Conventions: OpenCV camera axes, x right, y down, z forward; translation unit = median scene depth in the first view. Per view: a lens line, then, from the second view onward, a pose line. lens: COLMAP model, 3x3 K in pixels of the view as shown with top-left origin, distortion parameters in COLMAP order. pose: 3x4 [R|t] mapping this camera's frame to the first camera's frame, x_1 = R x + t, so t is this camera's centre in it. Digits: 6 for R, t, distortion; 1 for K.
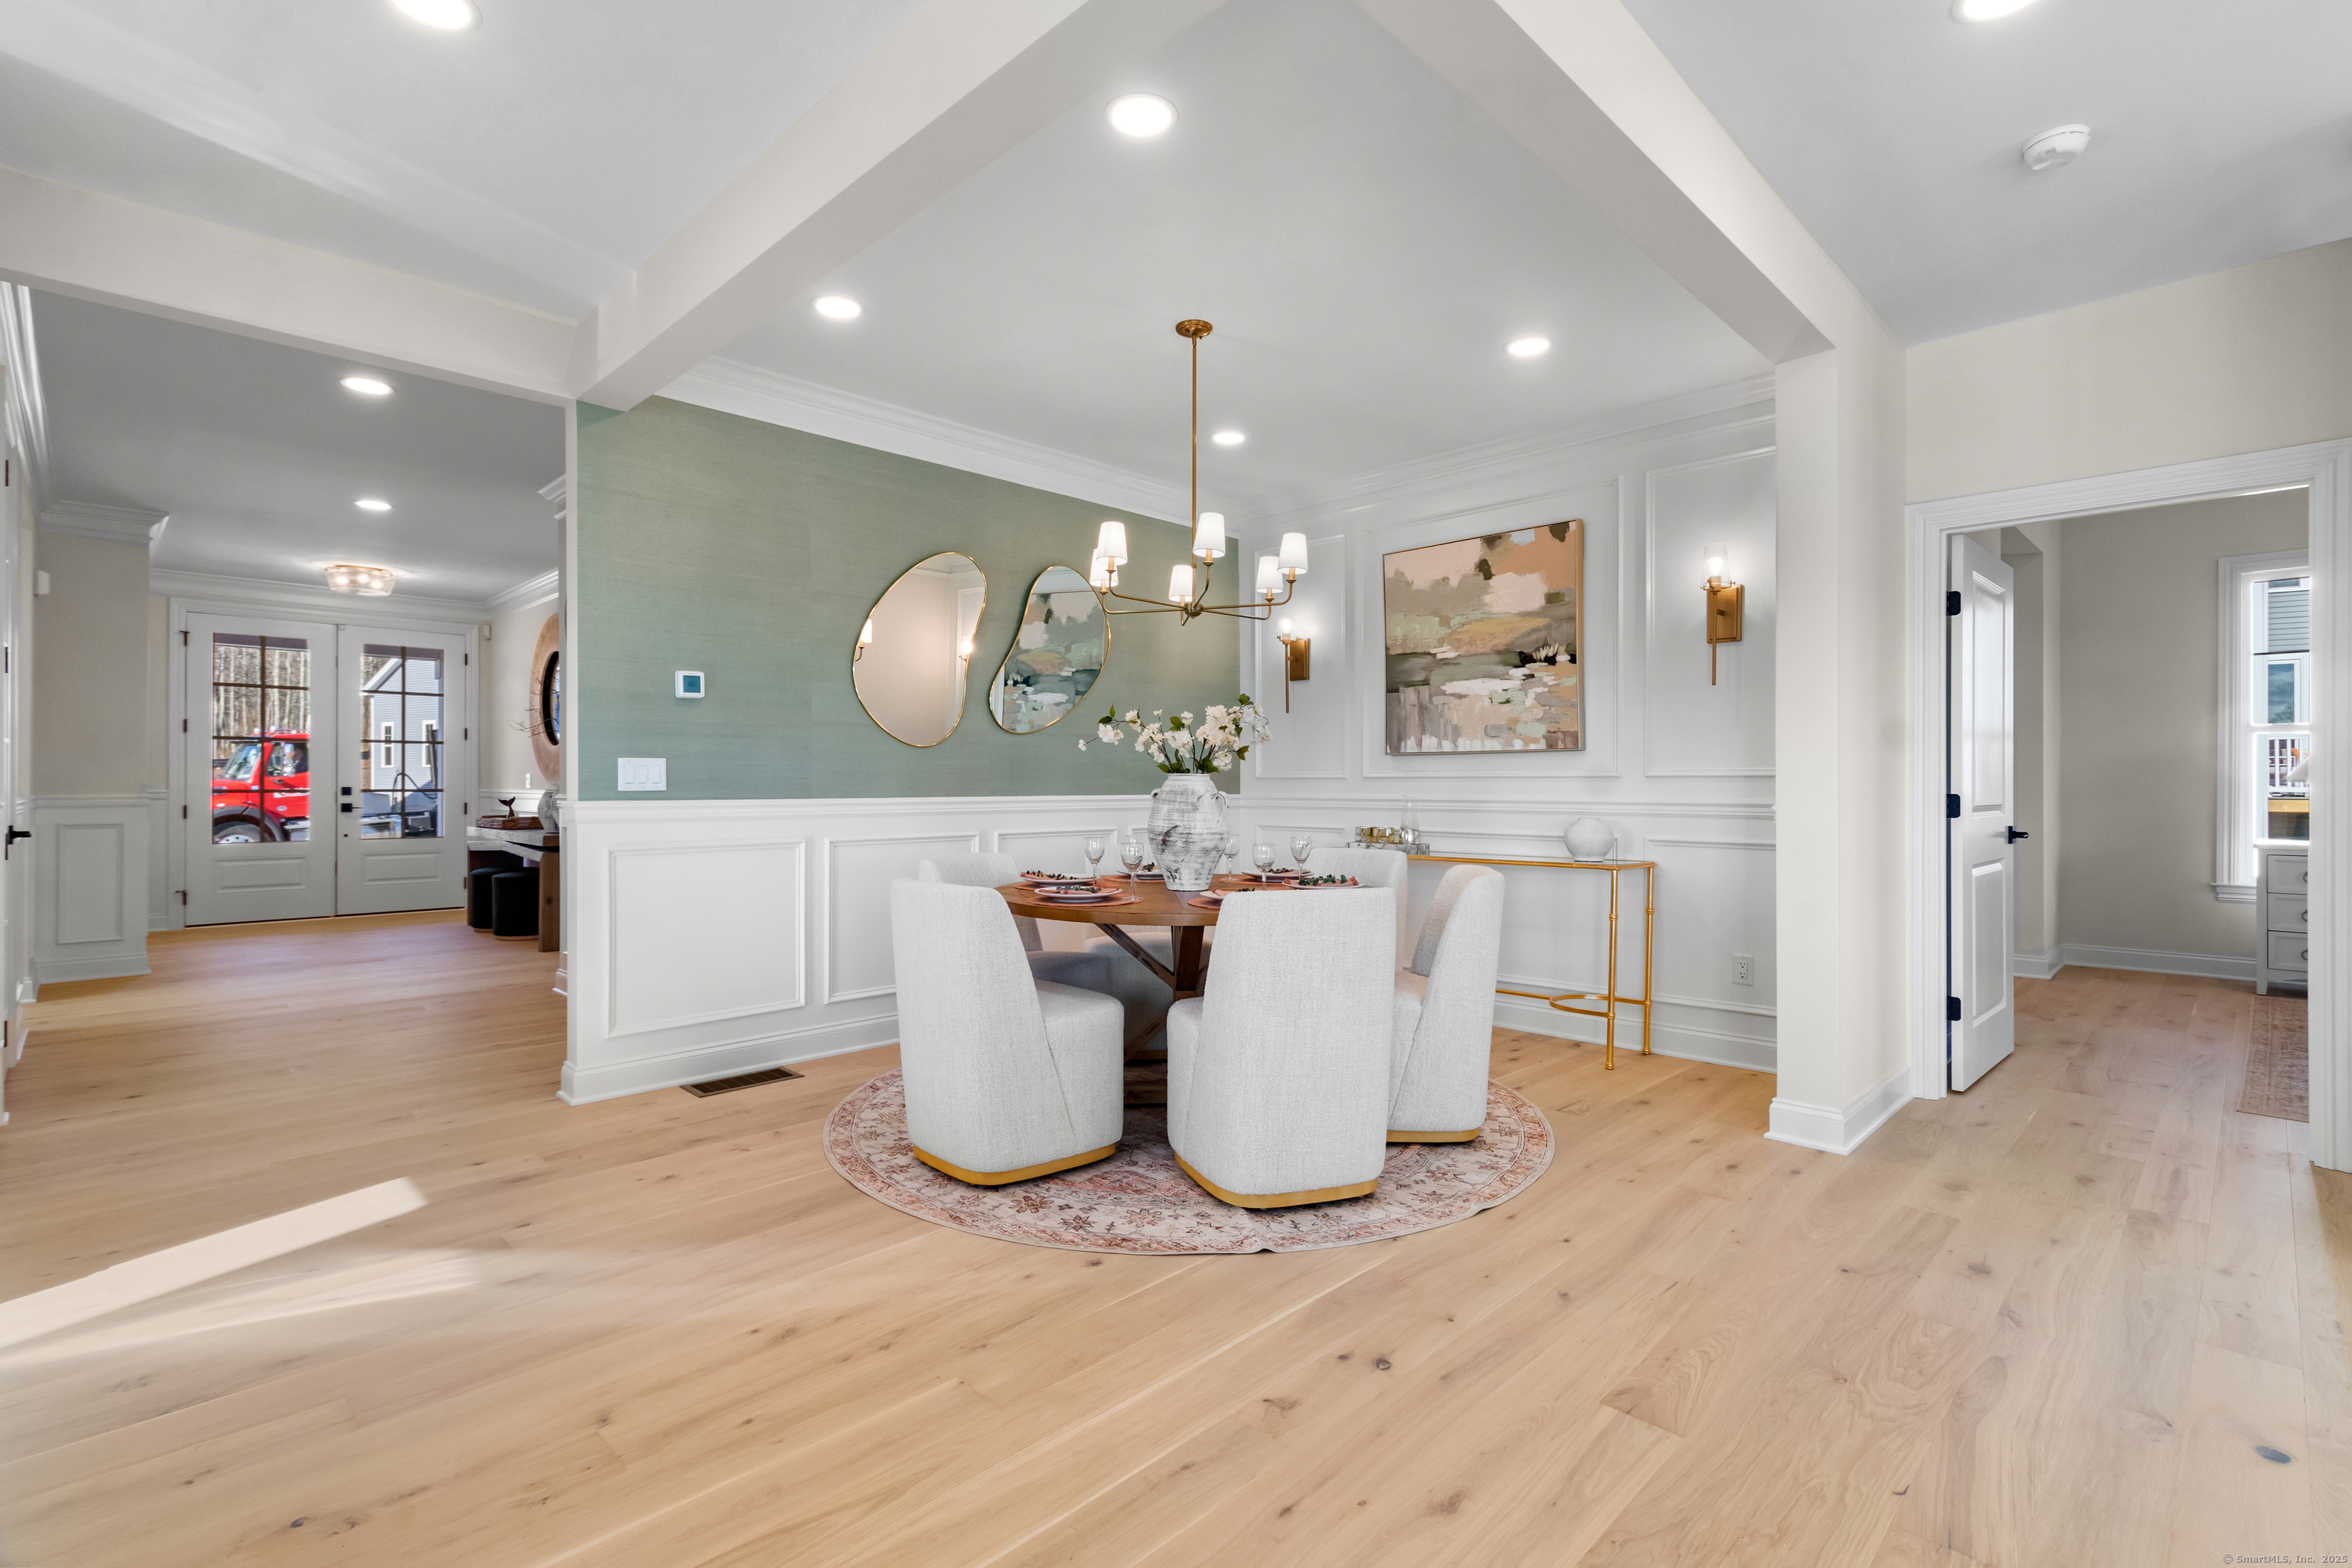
lens RADIAL K [[1116.7, 0, 1176.0], [0, 1116.7, 784.0], [0, 0, 1]] dist [-0.000656, 0.000310]
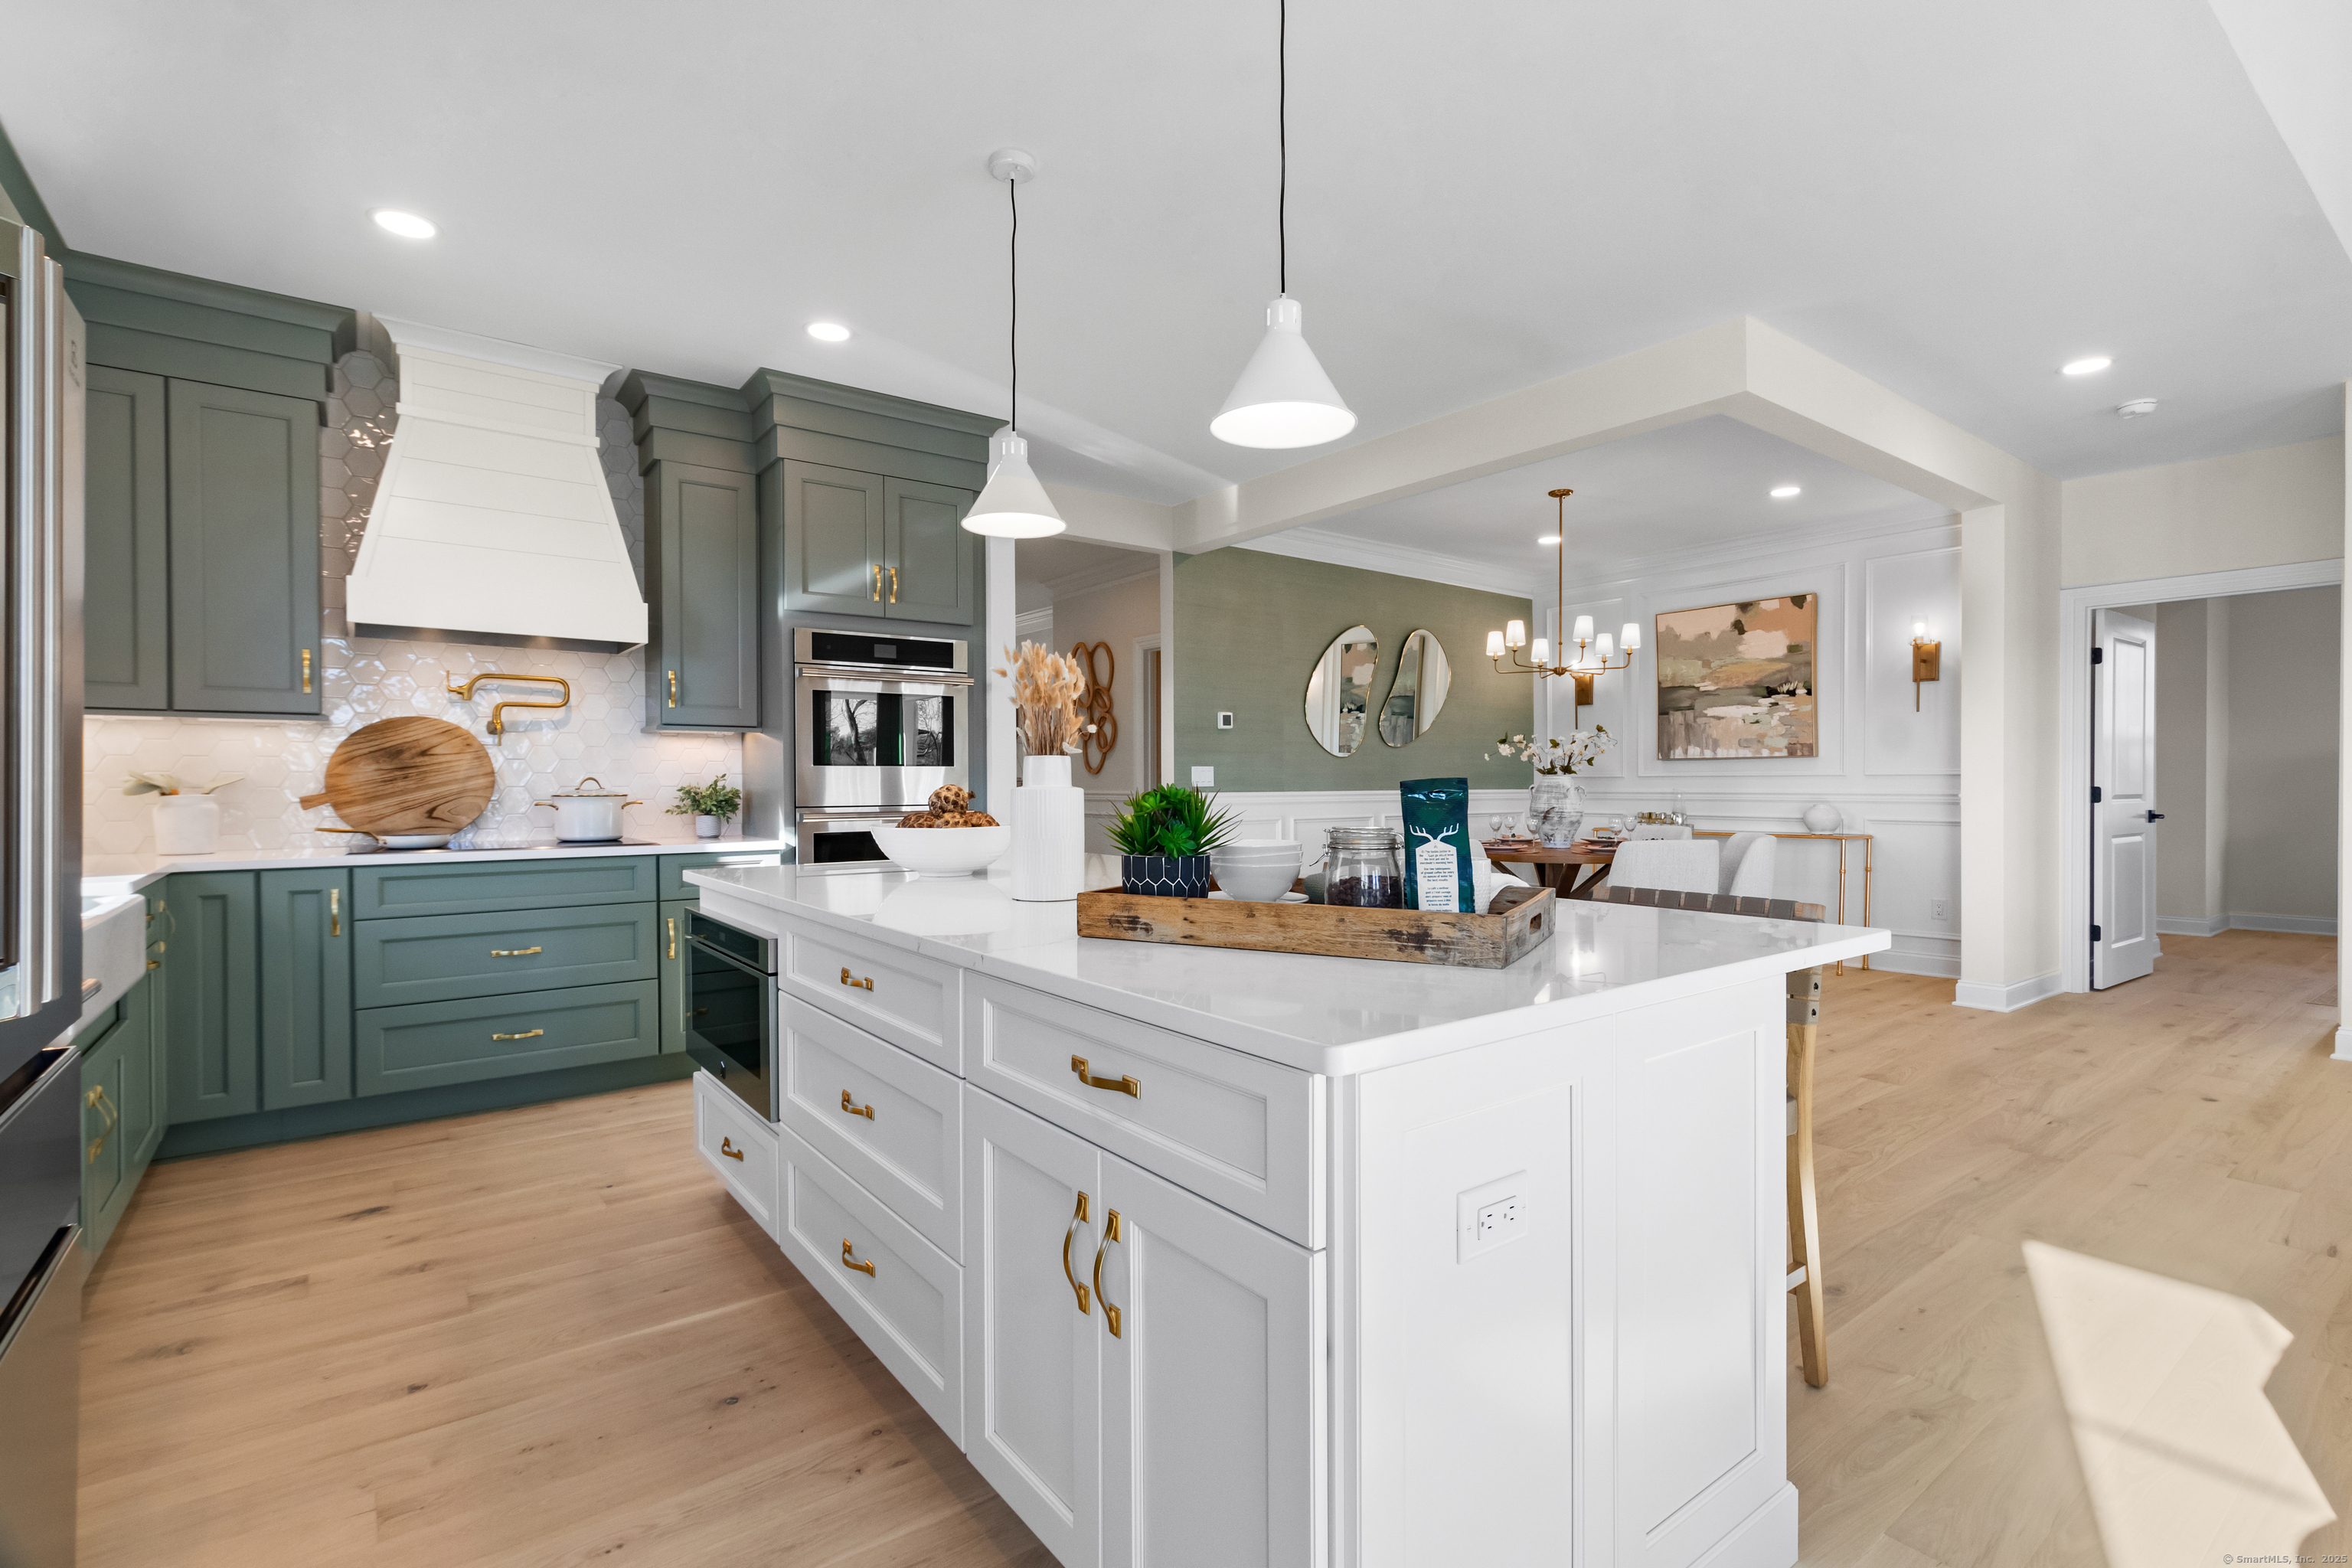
lens RADIAL K [[1098.2, 0, 1171.6], [0, 1098.2, 793.4], [0, 0, 1]] dist [0.000185, -0.000036]
pose [[0.989310, -0.001525, -0.145817, -0.238127], [0.002824, 0.999958, 0.008706, 0.001735], [0.145798, -0.009024, 0.989273, -0.489671]]
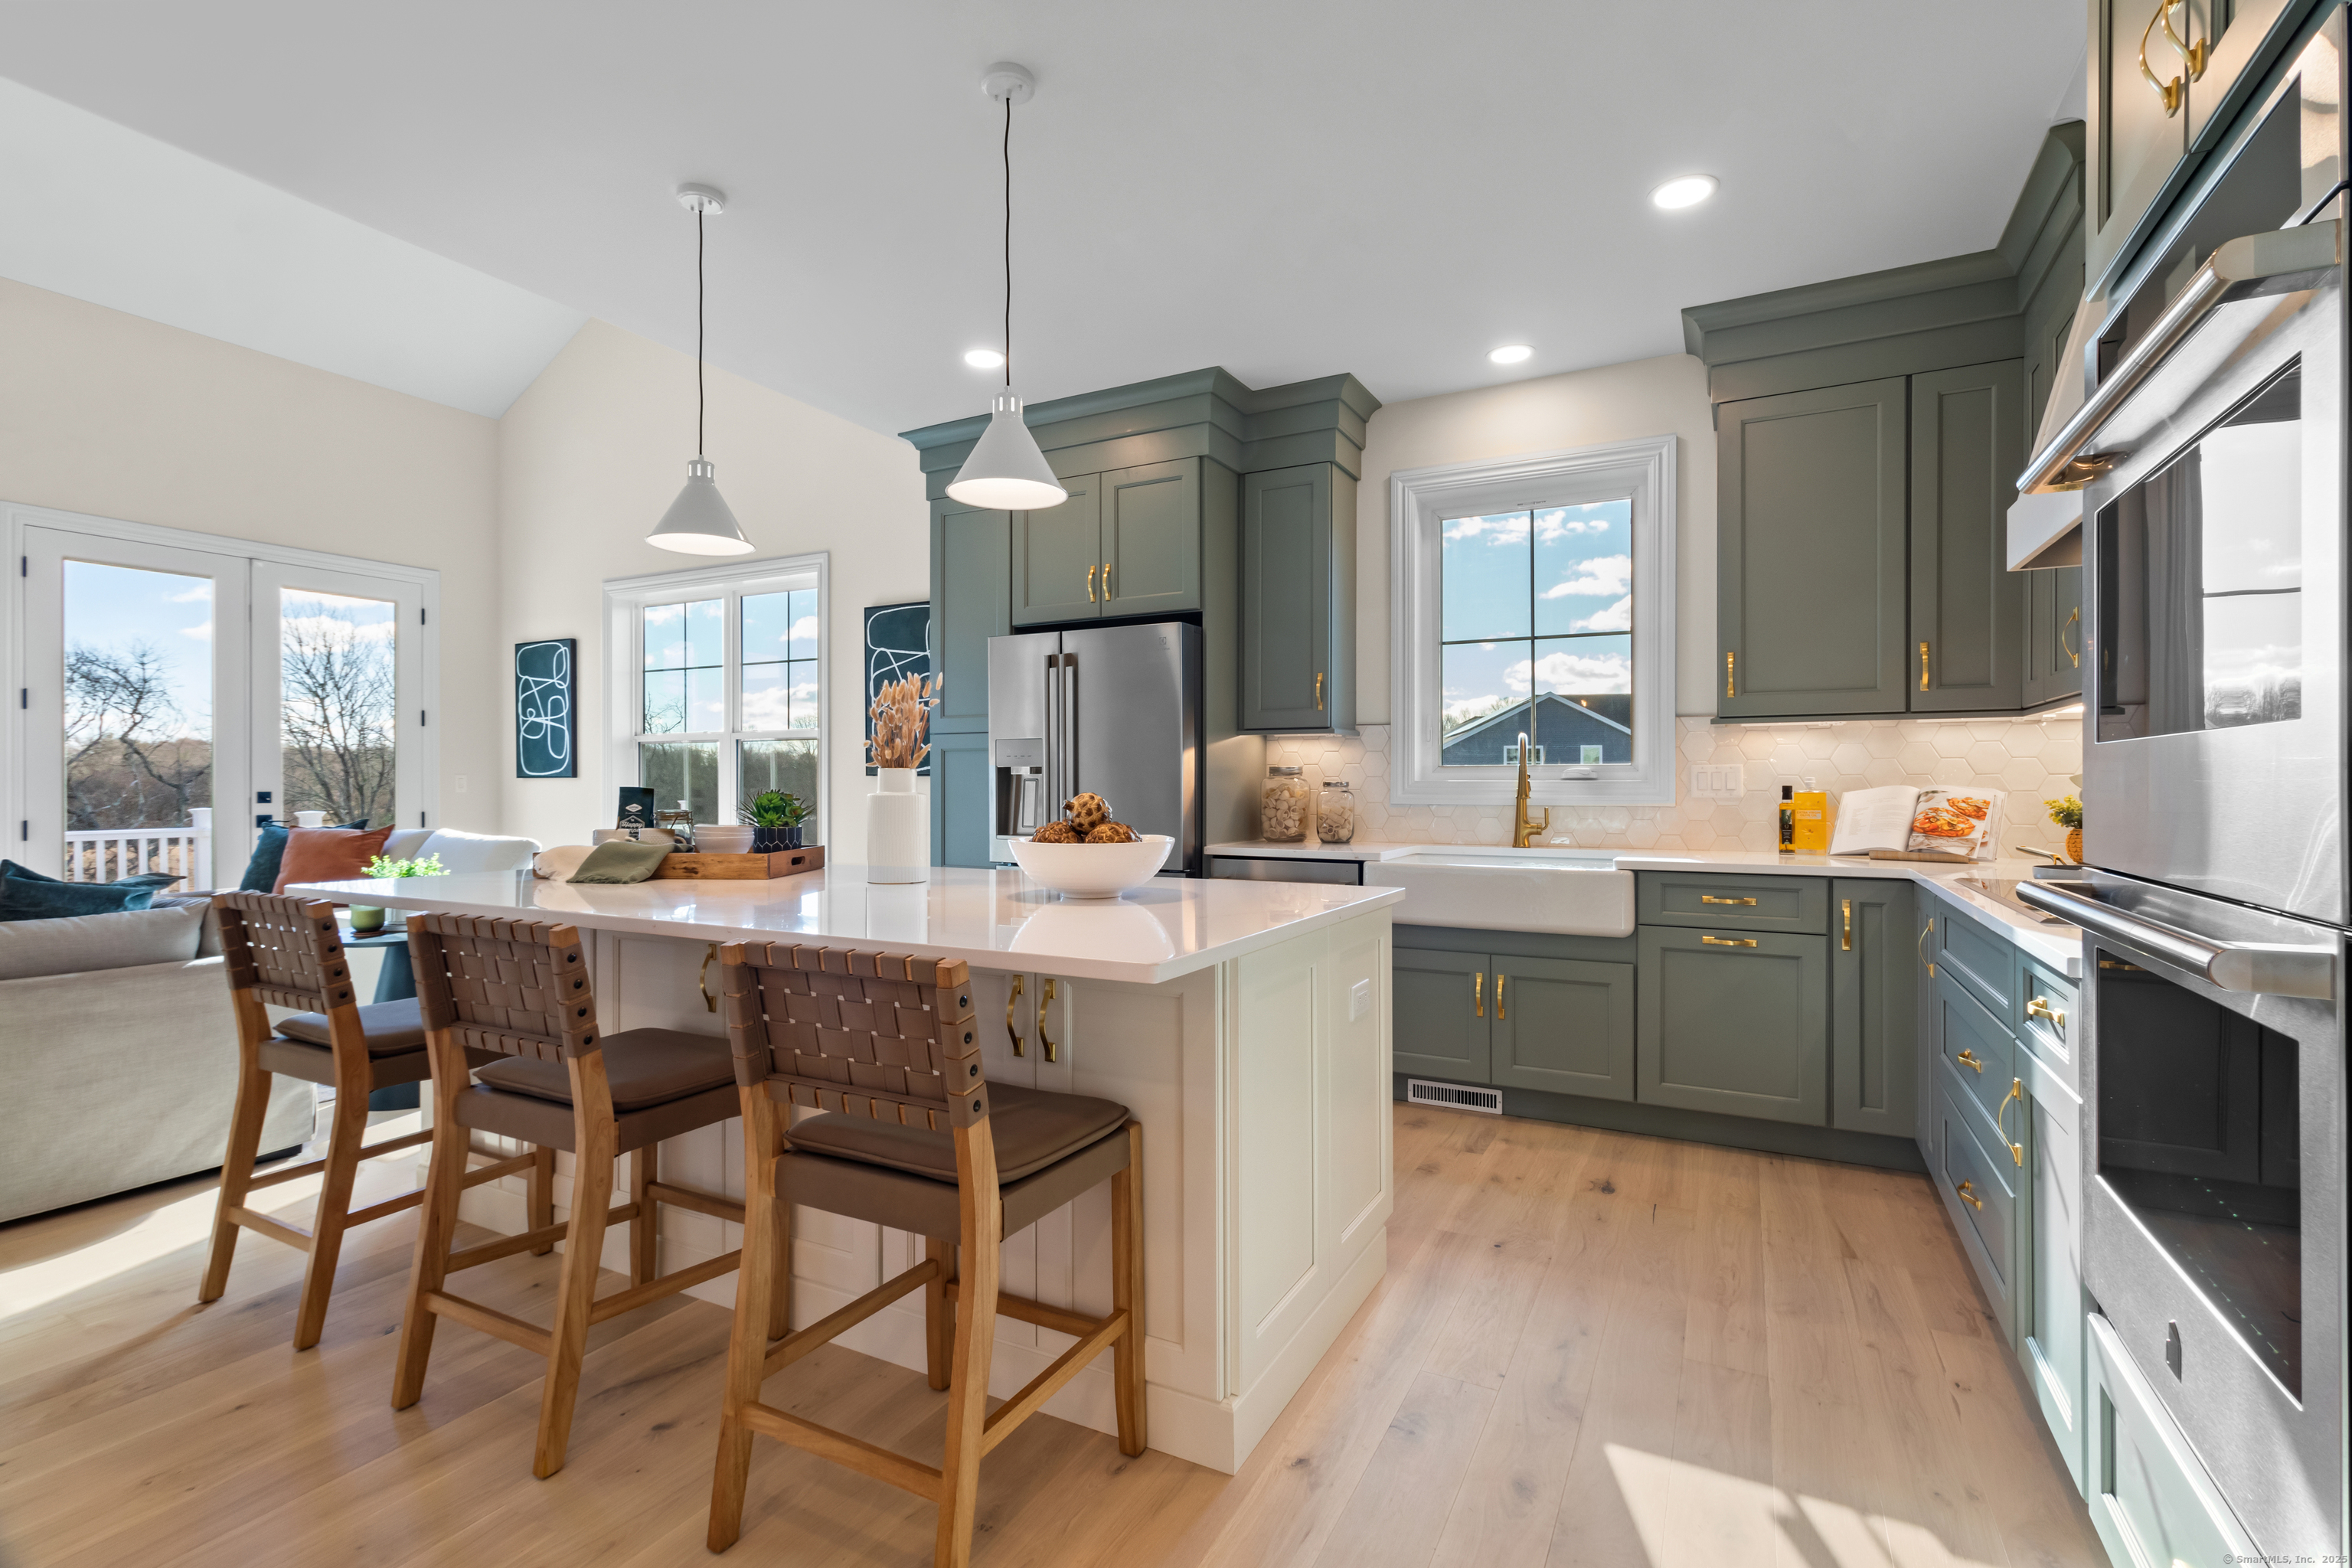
lens RADIAL K [[1083.1, 0, 1167.6], [0, 1083.1, 783.4], [0, 0, 1]] dist [0.000338, 0.000295]
pose [[-0.958212, -0.000230, -0.286059, -0.350856], [-0.000653, 0.999999, 0.001383, -0.003933], [0.286058, 0.001512, -0.958211, 0.774441]]
